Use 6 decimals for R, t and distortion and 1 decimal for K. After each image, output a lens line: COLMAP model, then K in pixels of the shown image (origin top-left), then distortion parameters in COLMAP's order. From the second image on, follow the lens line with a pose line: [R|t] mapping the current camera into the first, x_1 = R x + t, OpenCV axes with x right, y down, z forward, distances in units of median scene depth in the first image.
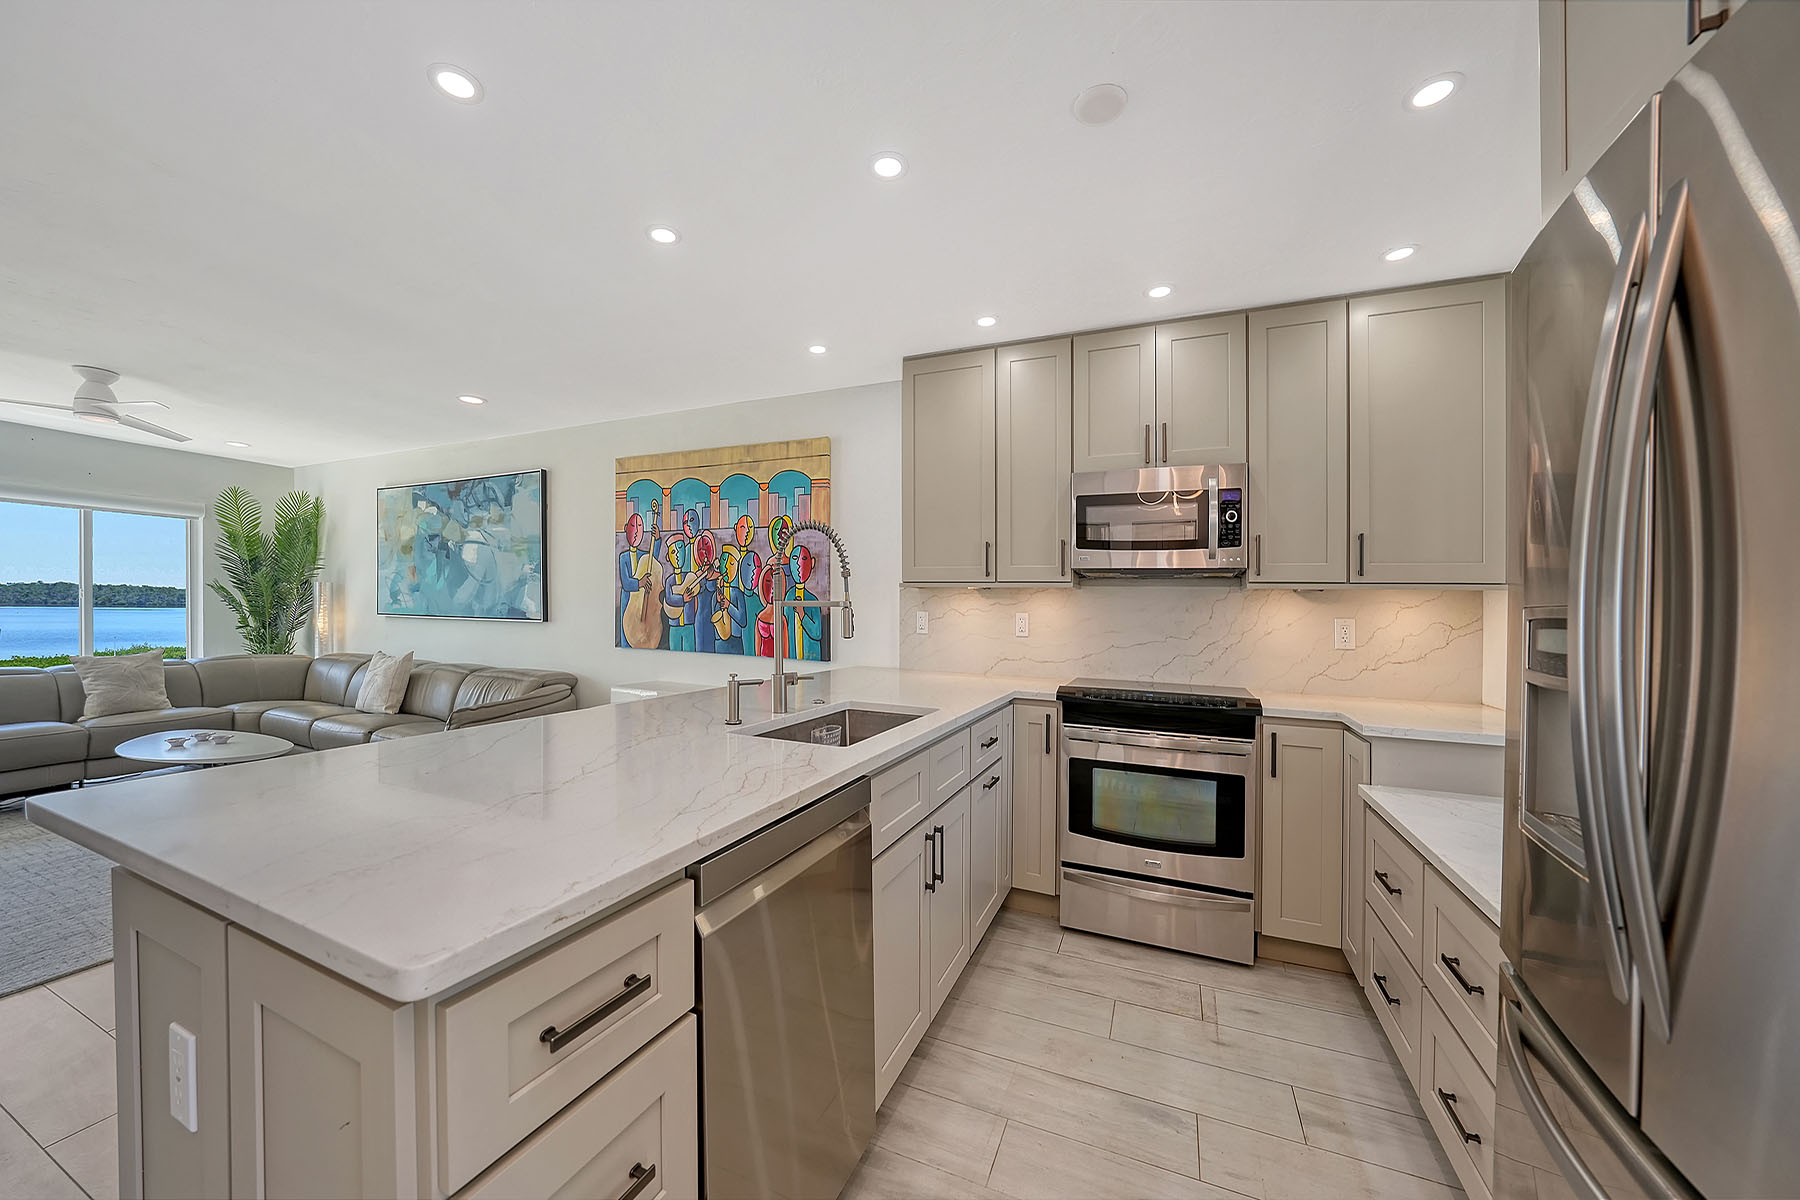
lens RADIAL K [[619.7, 0, 867.3], [0, 619.7, 611.4], [0, 0, 1]] dist [0.000020, -0.000065]
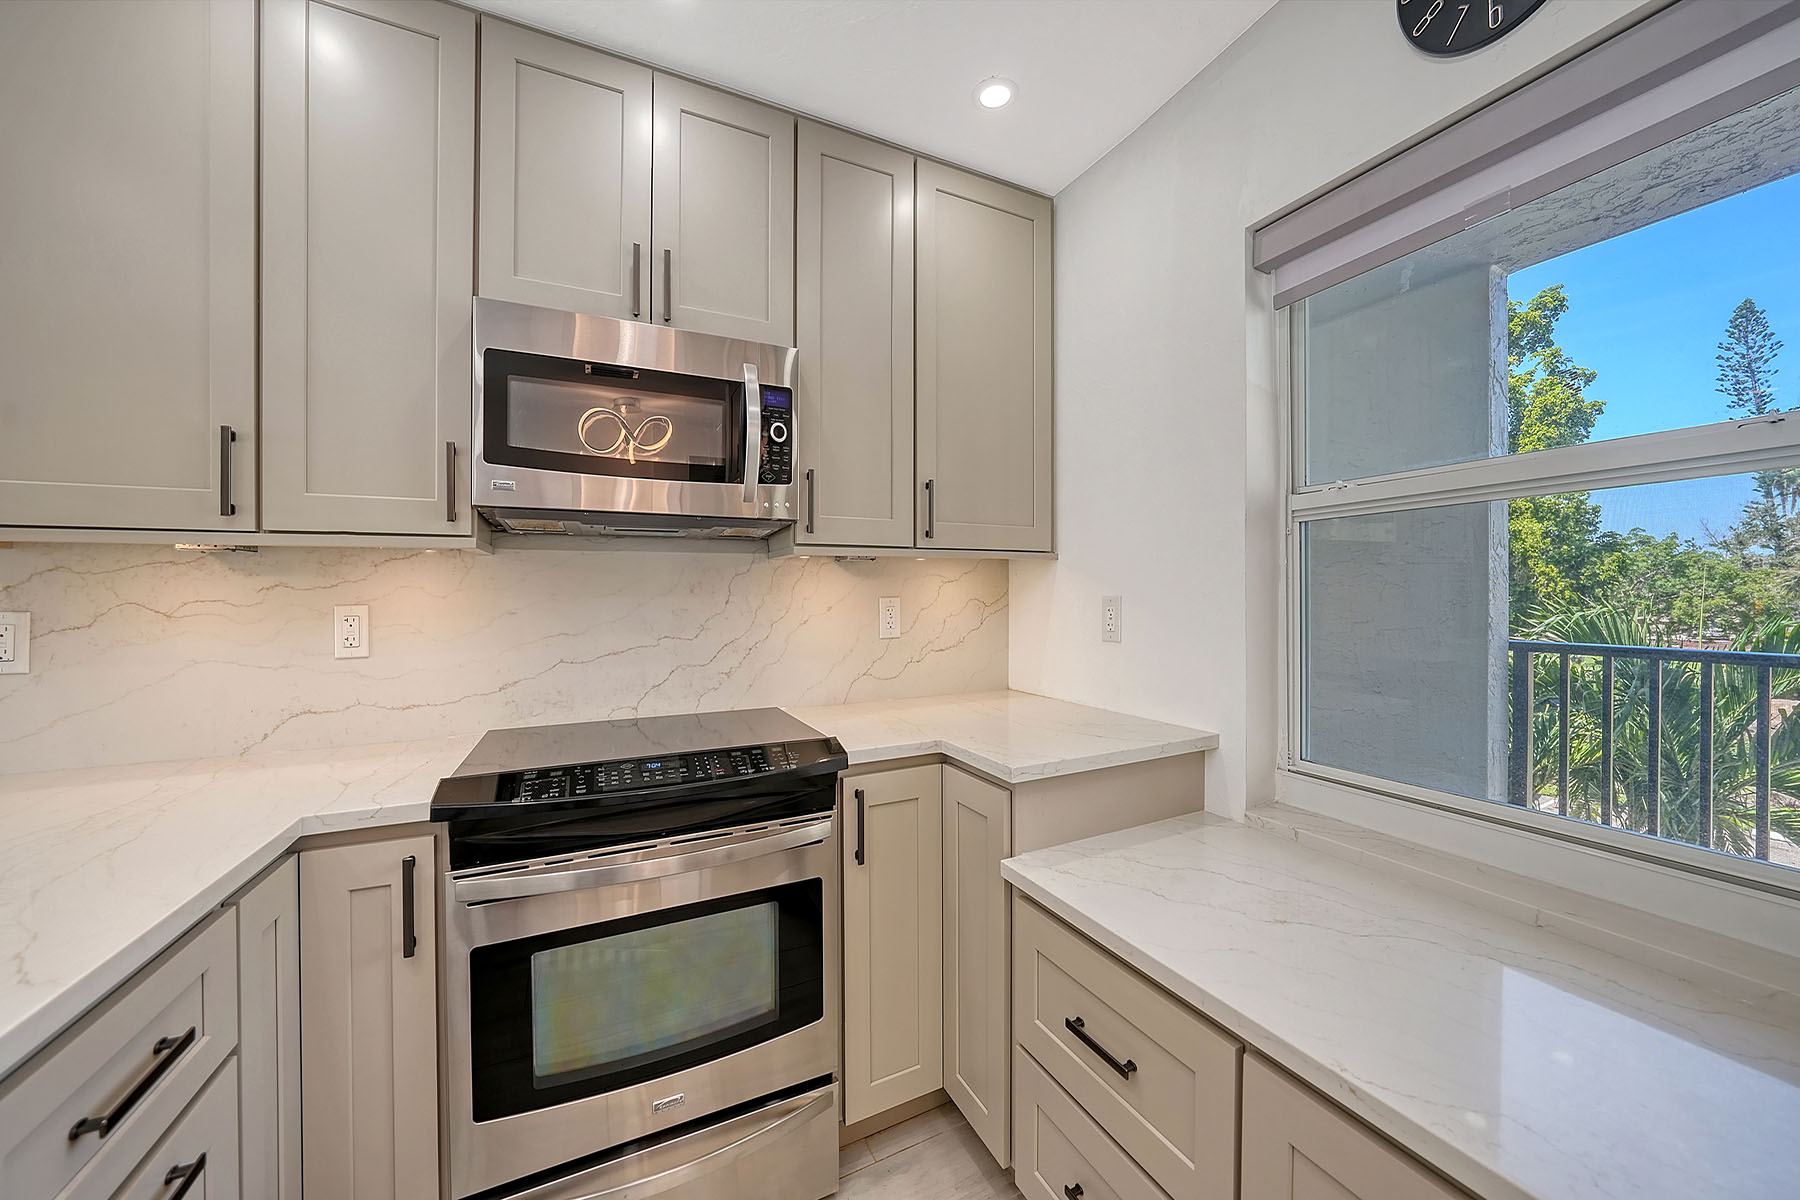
lens RADIAL K [[624.1, 0, 902.7], [0, 624.1, 588.1], [0, 0, 1]] dist [-0.011290, -0.000035]
pose [[0.630565, -0.014645, 0.775998, 0.117709], [0.029077, 0.999566, -0.004763, 0.002549], [-0.775592, 0.025567, 0.630717, 0.314569]]
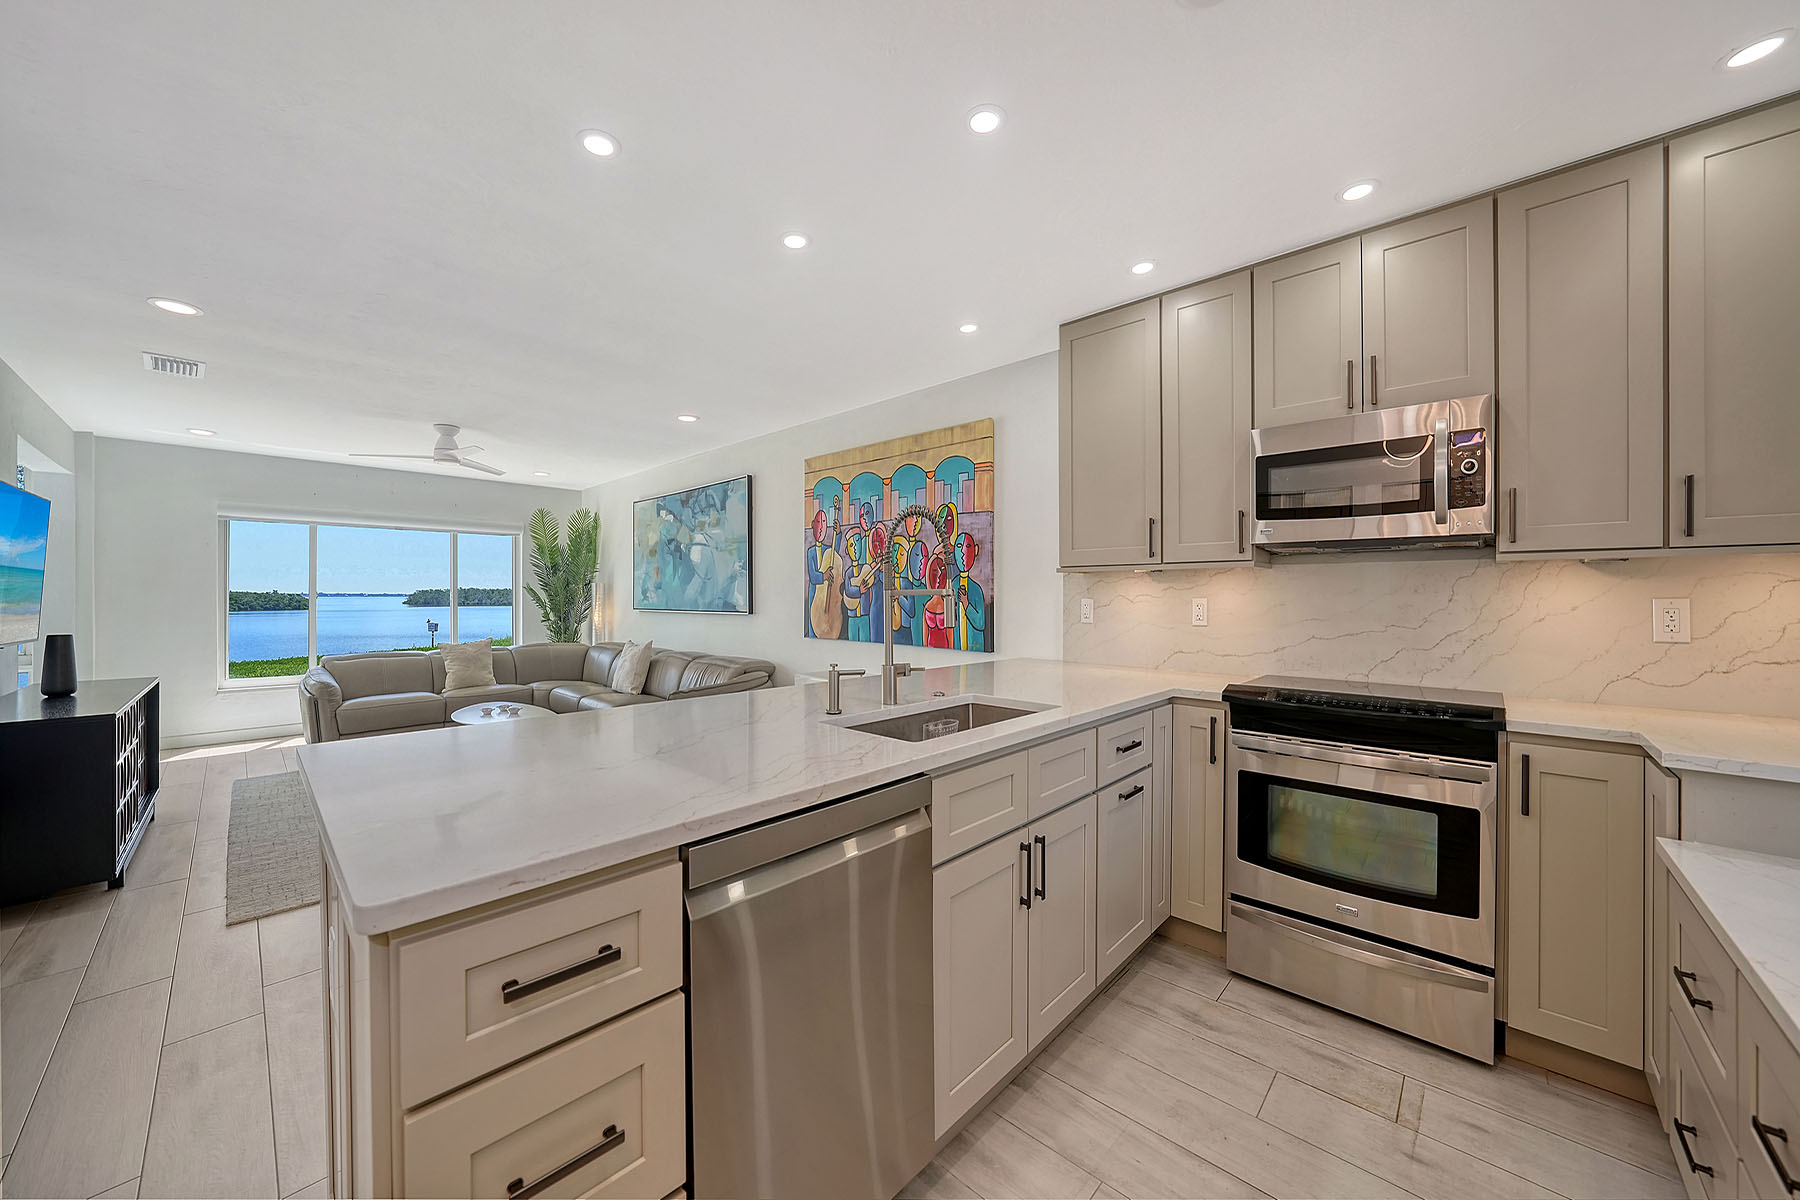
lens RADIAL K [[631.0, 0, 908.2], [0, 631.0, 600.1], [0, 0, 1]] dist [-0.006514, 0.003368]
pose [[0.950630, -0.015330, -0.309947, 0.104060], [0.014118, 0.999881, -0.006151, 0.003461], [0.310005, 0.001472, 0.950734, 0.032530]]
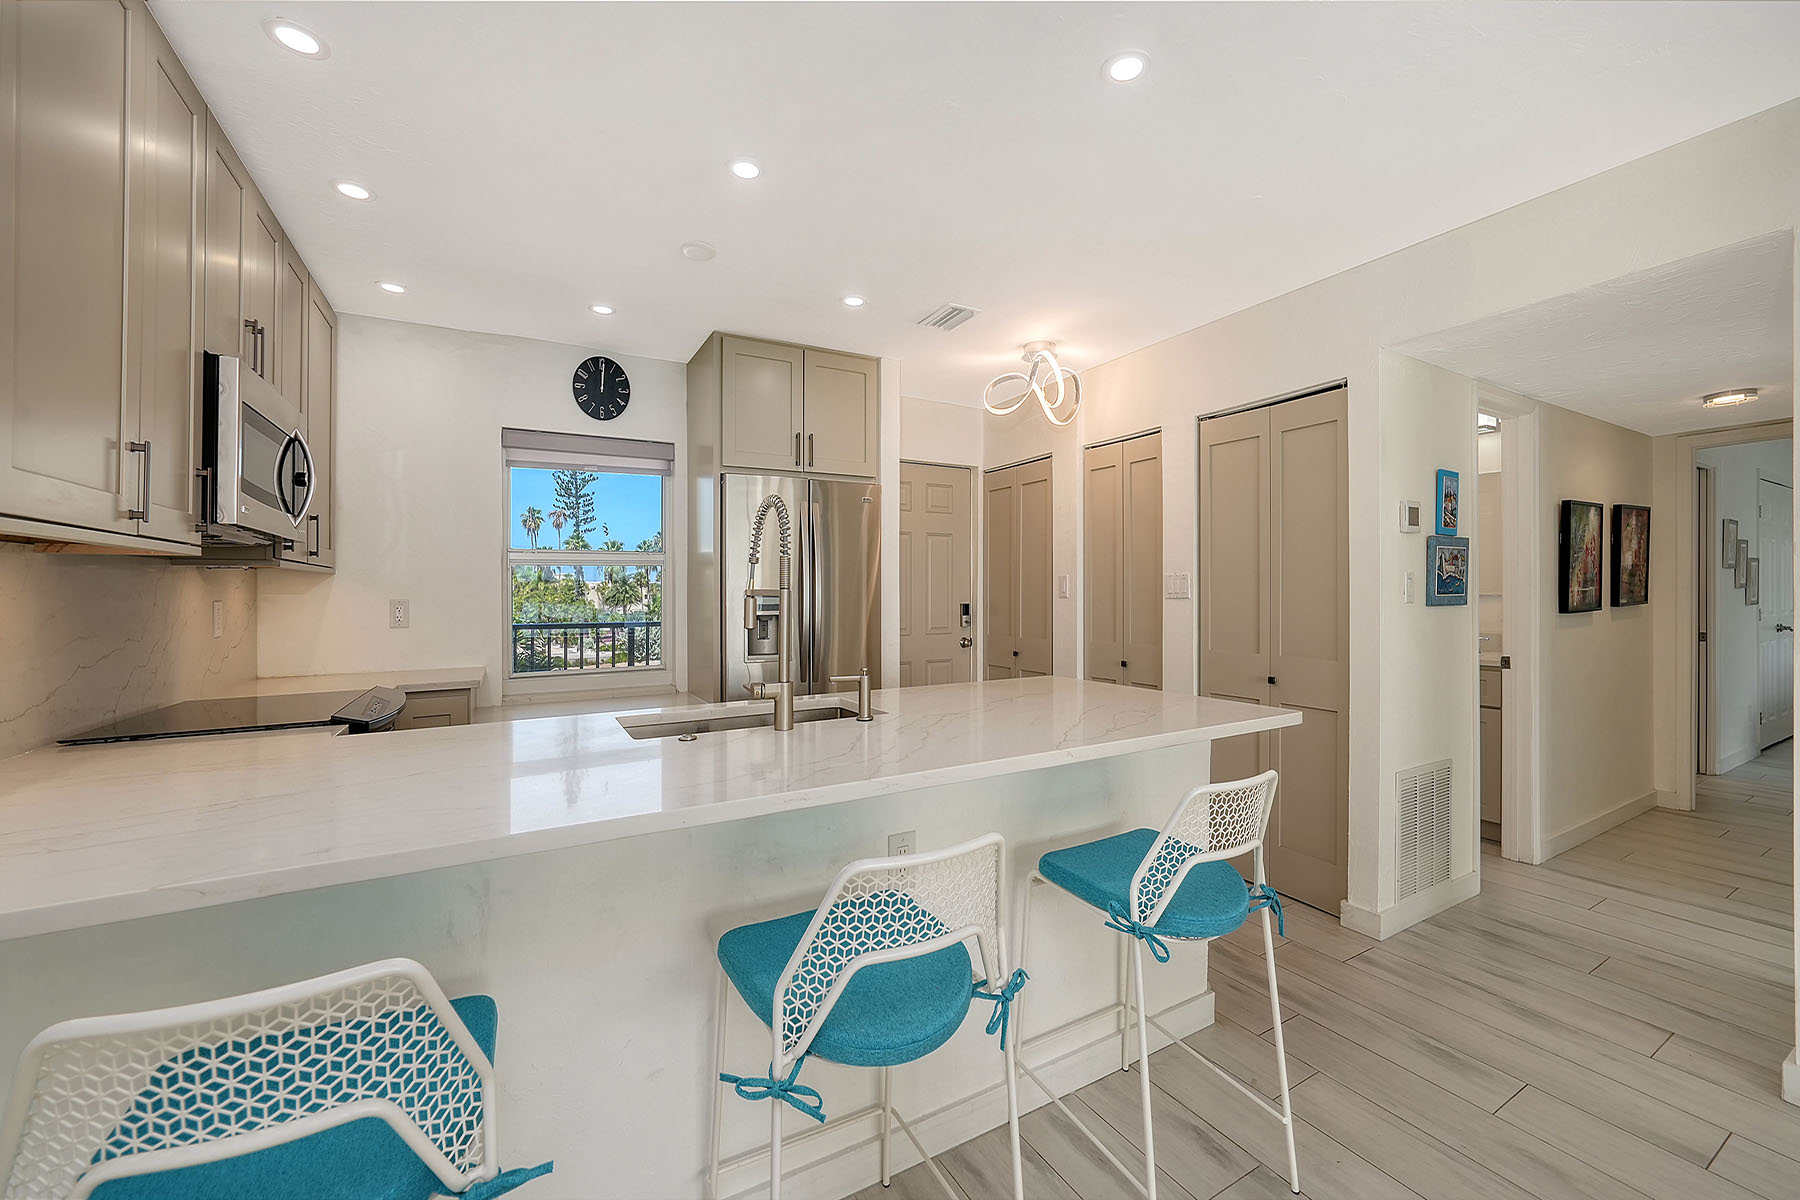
lens RADIAL K [[716.9, 0, 917.8], [0, 716.9, 591.5], [0, 0, 1]] dist [-0.001929, -0.000171]
pose [[-0.815178, -0.003055, 0.579202, -0.386644], [0.012478, 0.999661, 0.022834, -0.008556], [-0.579076, 0.025841, -0.814864, 0.798738]]
